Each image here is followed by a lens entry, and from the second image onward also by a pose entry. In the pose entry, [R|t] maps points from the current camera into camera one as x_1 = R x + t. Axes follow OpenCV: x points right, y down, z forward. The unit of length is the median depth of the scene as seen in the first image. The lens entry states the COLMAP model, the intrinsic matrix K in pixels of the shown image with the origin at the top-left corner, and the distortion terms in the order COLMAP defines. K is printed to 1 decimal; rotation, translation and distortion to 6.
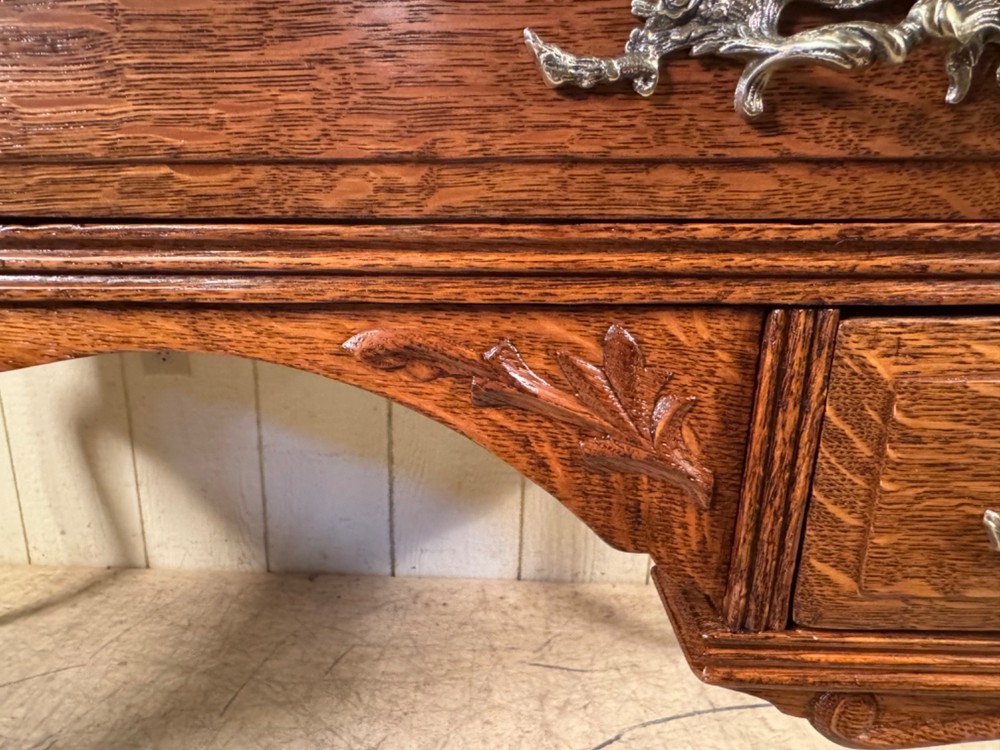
lens RADIAL K [[661.6, 0, 448.4], [0, 661.6, 372.7], [0, 0, 1]] dist [-0.011025, 0.007201]
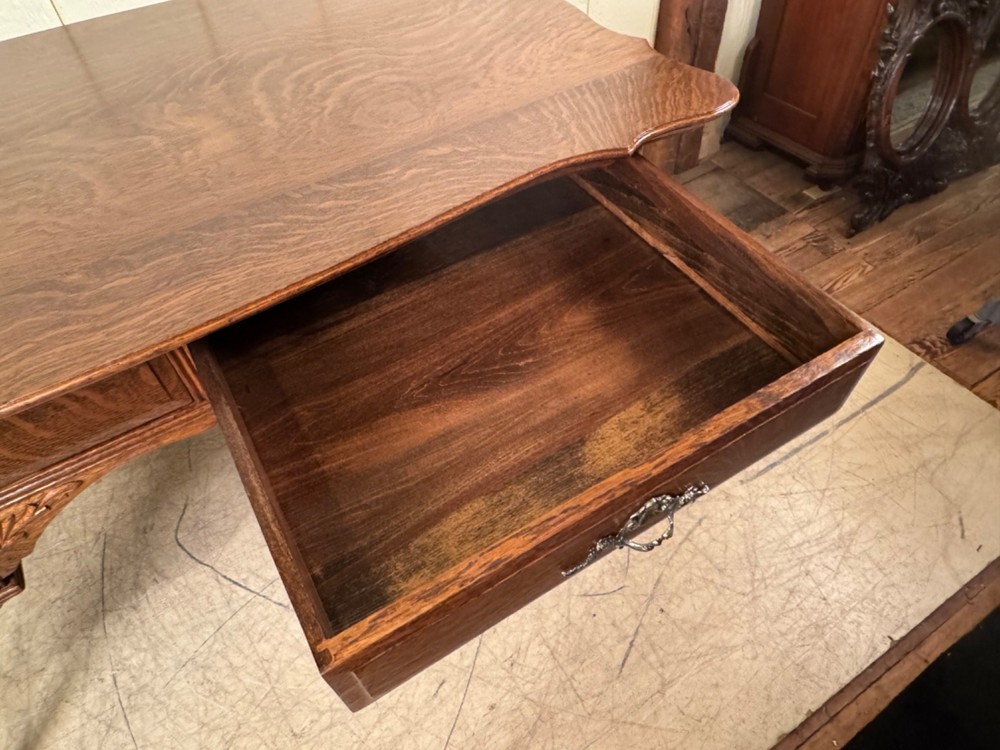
lens RADIAL K [[661.6, 0, 487.4], [0, 661.6, 382.0], [0, 0, 1]] dist [-0.011025, 0.007201]
pose [[0.819131, -0.464216, 0.336938, -0.727752], [0.206949, 0.787012, 0.581192, -1.819395], [-0.534973, -0.406343, 0.740735, -2.104976]]
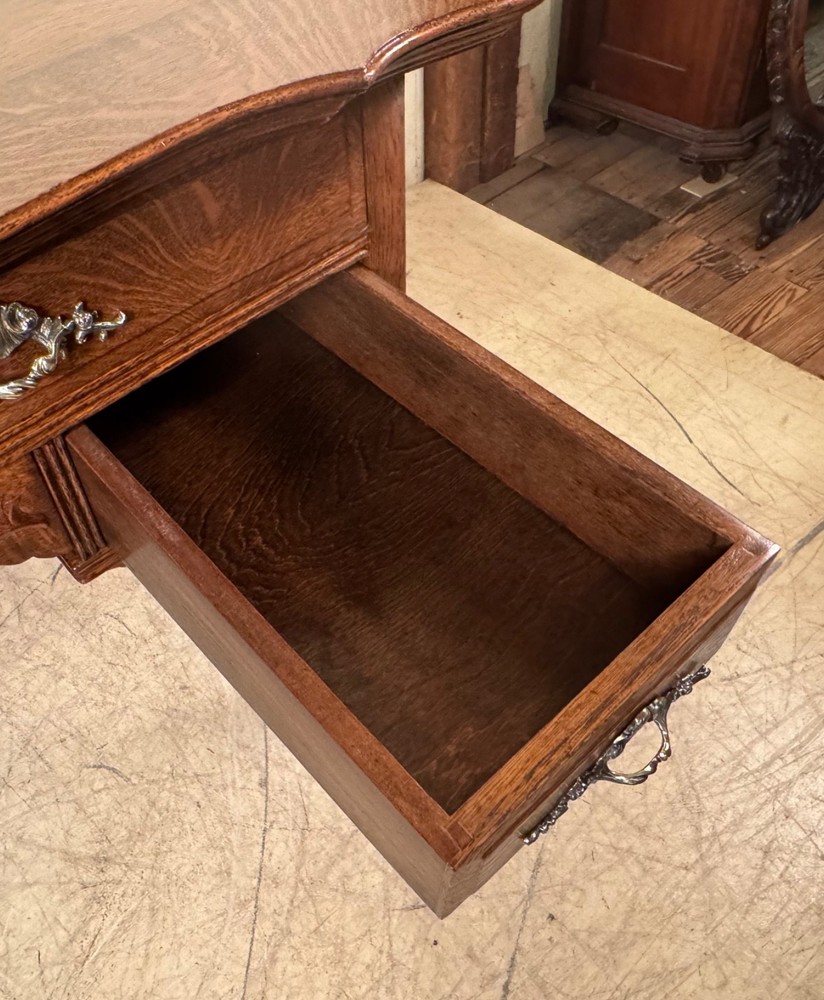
lens RADIAL K [[936.4, 0, 306.5], [0, 936.4, 491.9], [0, 0, 1]] dist [-0.002127, 0.000000]
pose [[0.740261, -0.547438, 0.390290, -0.074022], [0.273059, 0.775284, 0.569538, -1.251047], [-0.614372, -0.315035, 0.723395, -1.464129]]
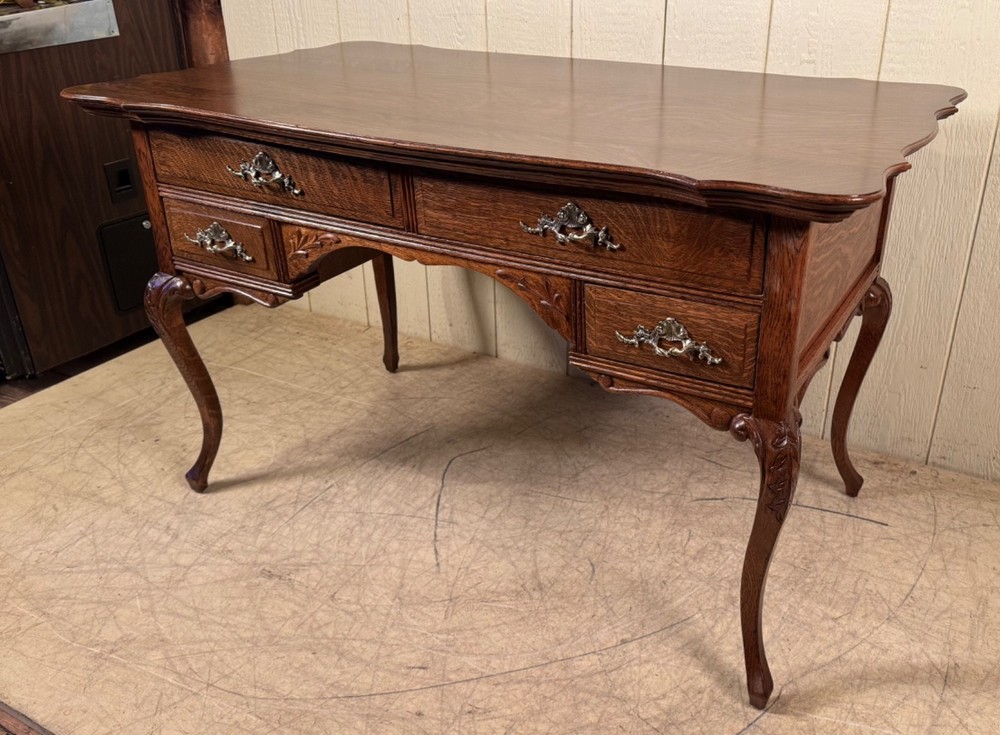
lens RADIAL K [[907.1, 0, 566.0], [0, 907.1, 355.1], [0, 0, 1]] dist [0.069528, 0.000000]
pose [[0.899201, 0.185711, -0.396169, 2.745489], [-0.114924, 0.973909, 0.195689, -0.727384], [0.422174, -0.130434, 0.897082, -4.301337]]
